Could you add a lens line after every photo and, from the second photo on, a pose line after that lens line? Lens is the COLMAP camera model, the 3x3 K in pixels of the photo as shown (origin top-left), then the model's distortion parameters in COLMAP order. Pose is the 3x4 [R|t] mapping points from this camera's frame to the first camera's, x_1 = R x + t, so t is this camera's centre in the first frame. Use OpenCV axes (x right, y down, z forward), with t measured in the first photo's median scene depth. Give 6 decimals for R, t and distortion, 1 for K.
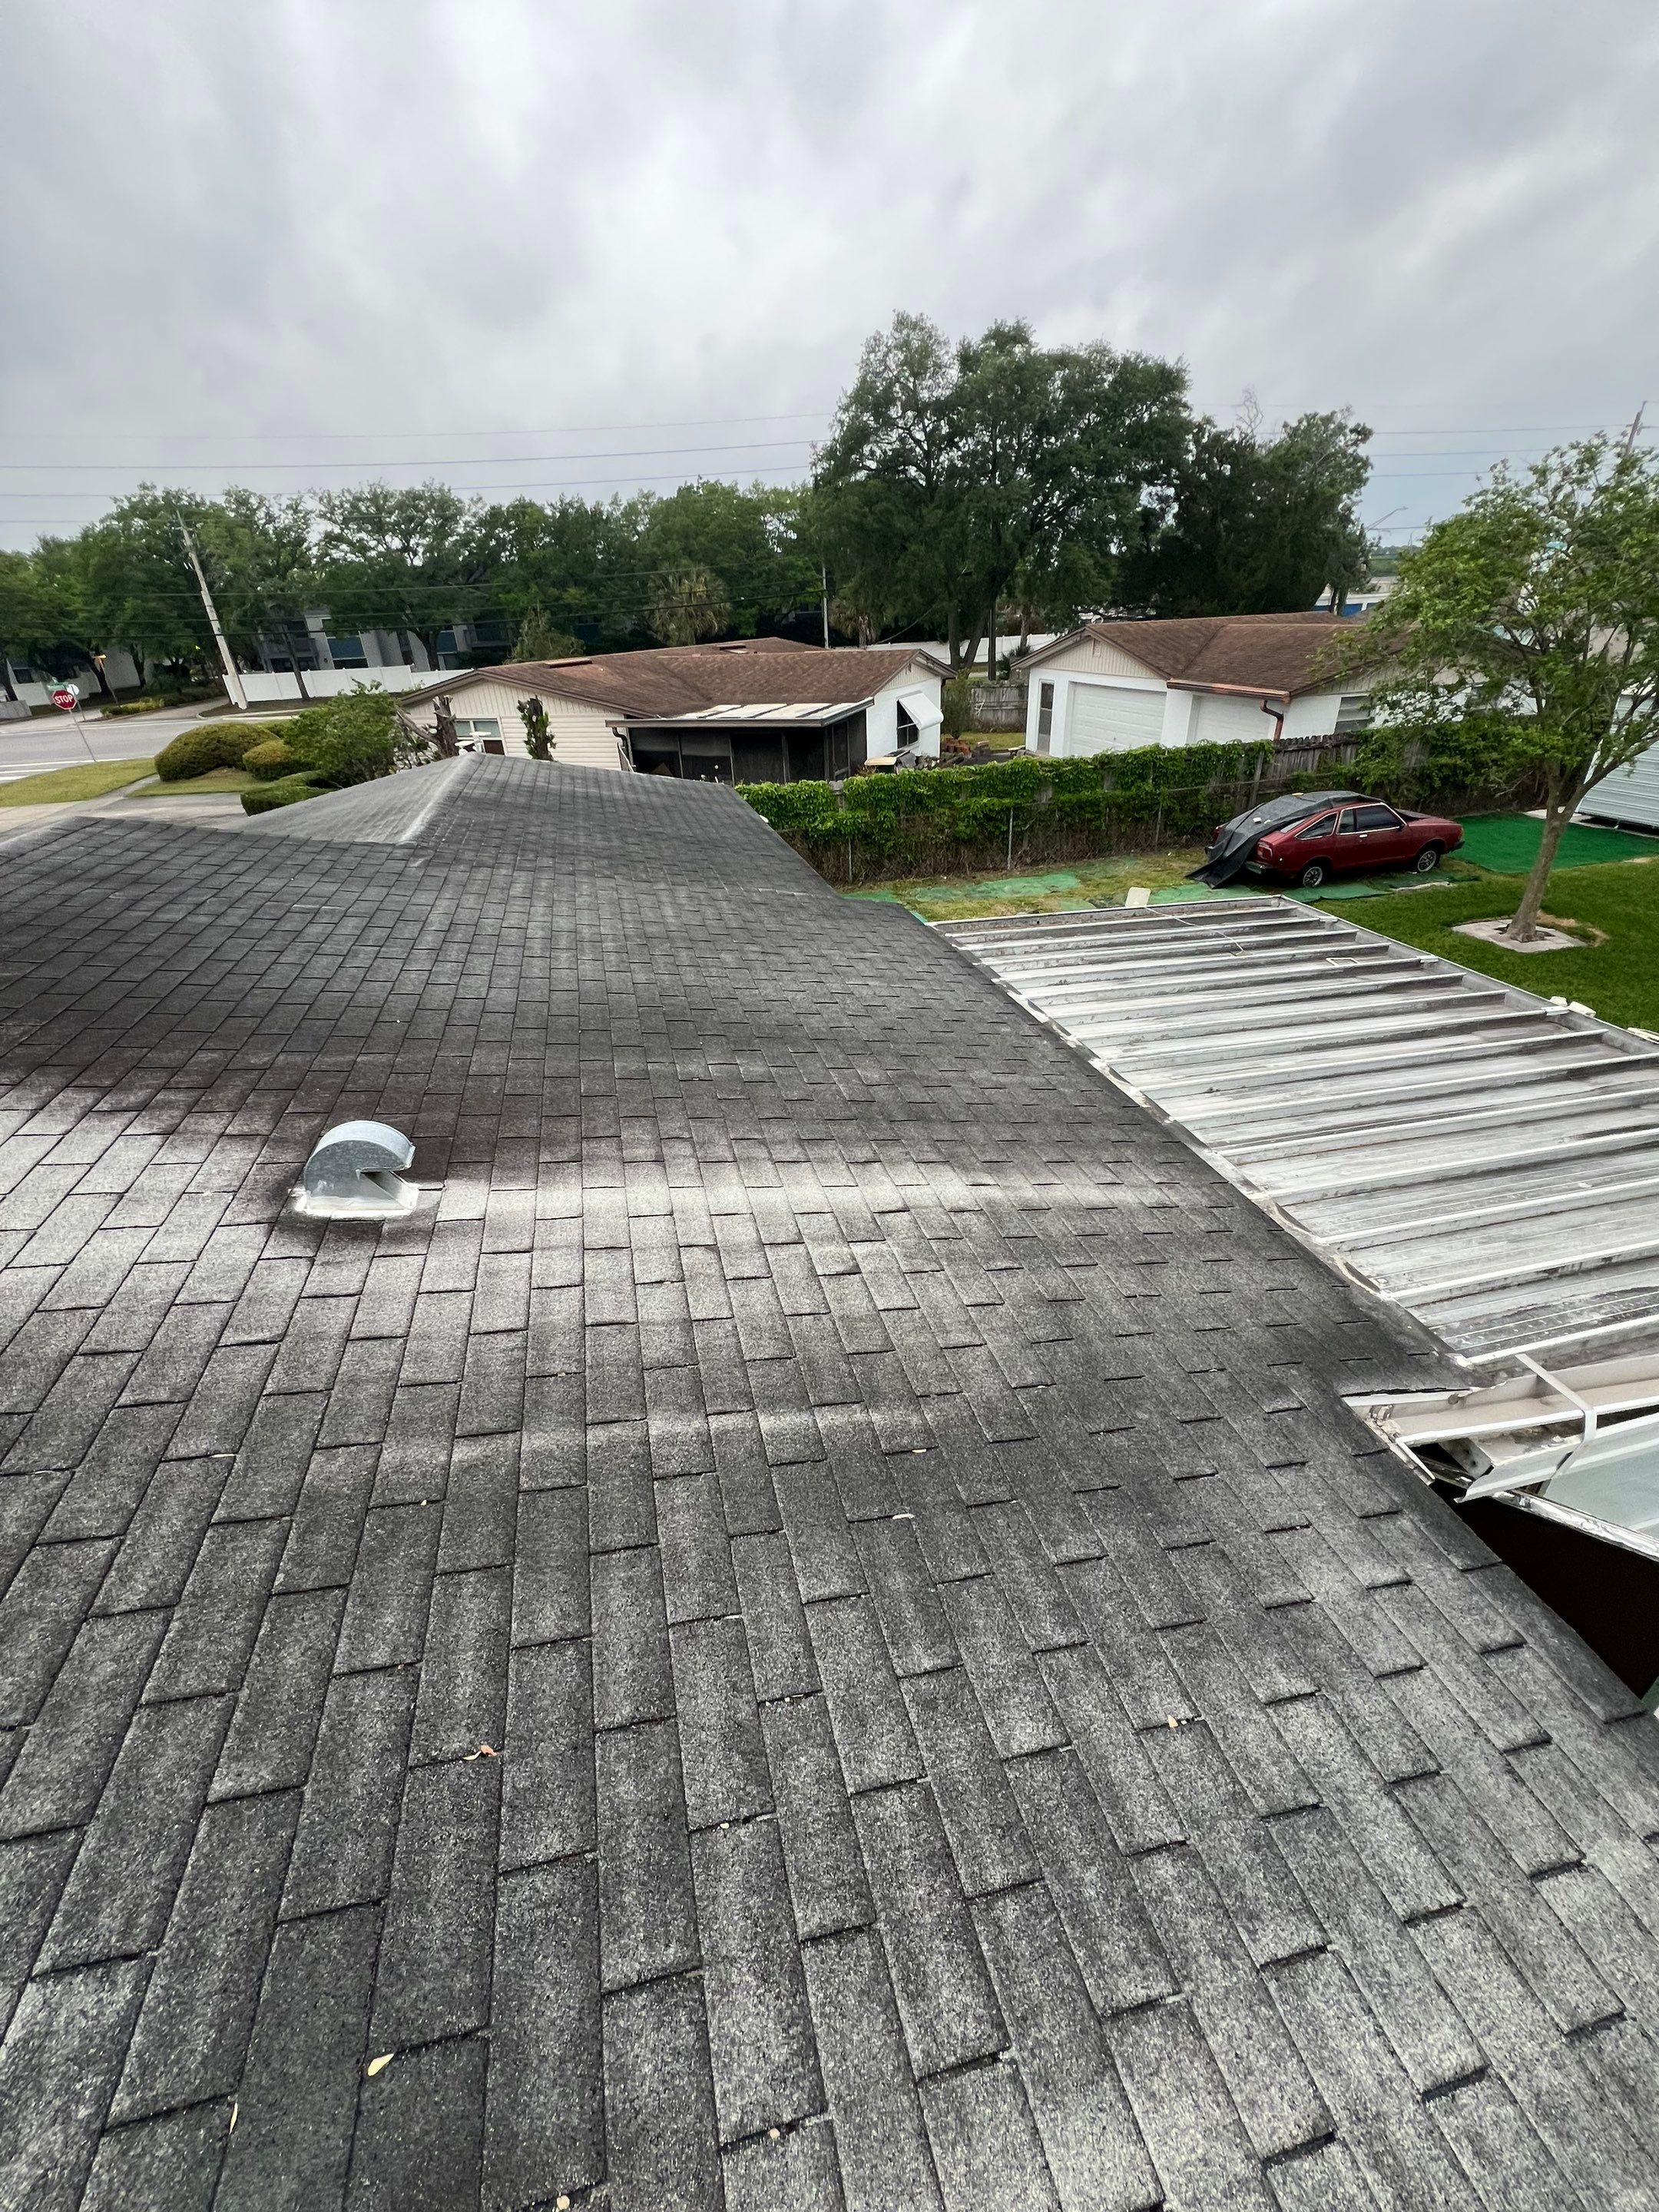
lens RADIAL K [[916.0, 0, 824.4], [0, 916.0, 1110.3], [0, 0, 1]] dist [-0.006235, 0.000027]
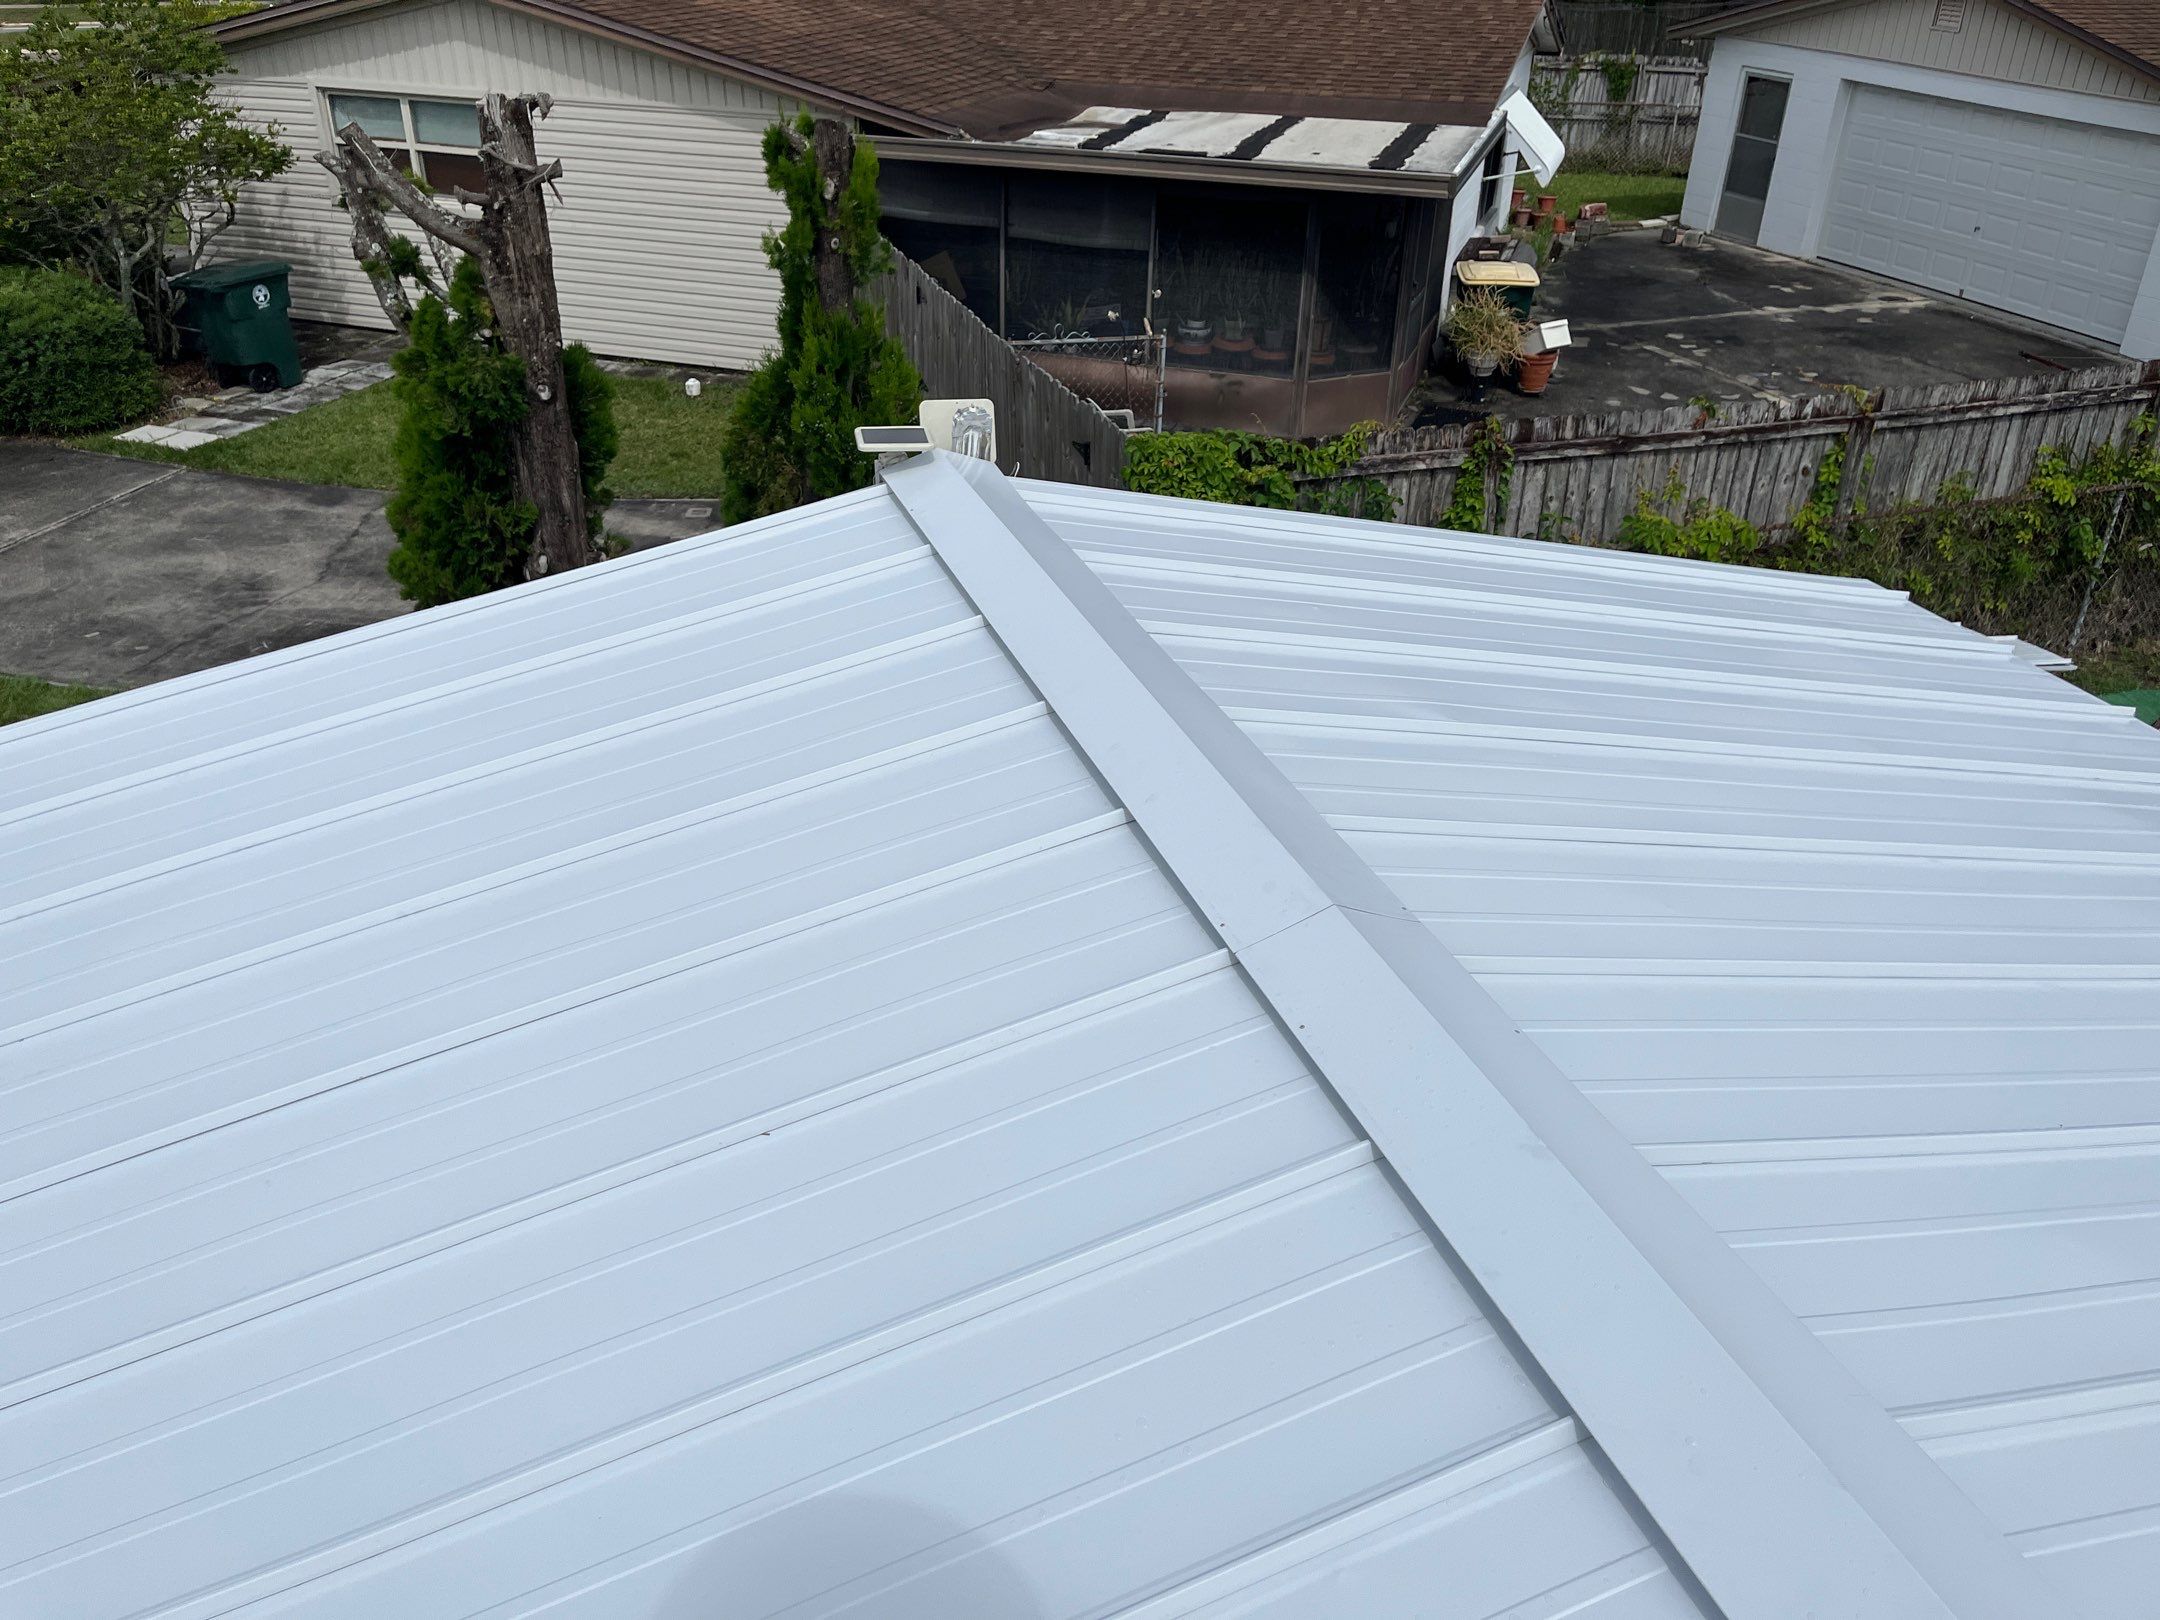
lens RADIAL K [[1666.9, 0, 1015.2], [0, 1666.9, 806.0], [0, 0, 1]] dist [0.047830, -0.037342]
pose [[0.995376, 0.020634, 0.093813, -0.205072], [-0.021493, 0.999736, 0.008163, -0.155988], [-0.093620, -0.010142, 0.995556, 0.304046]]
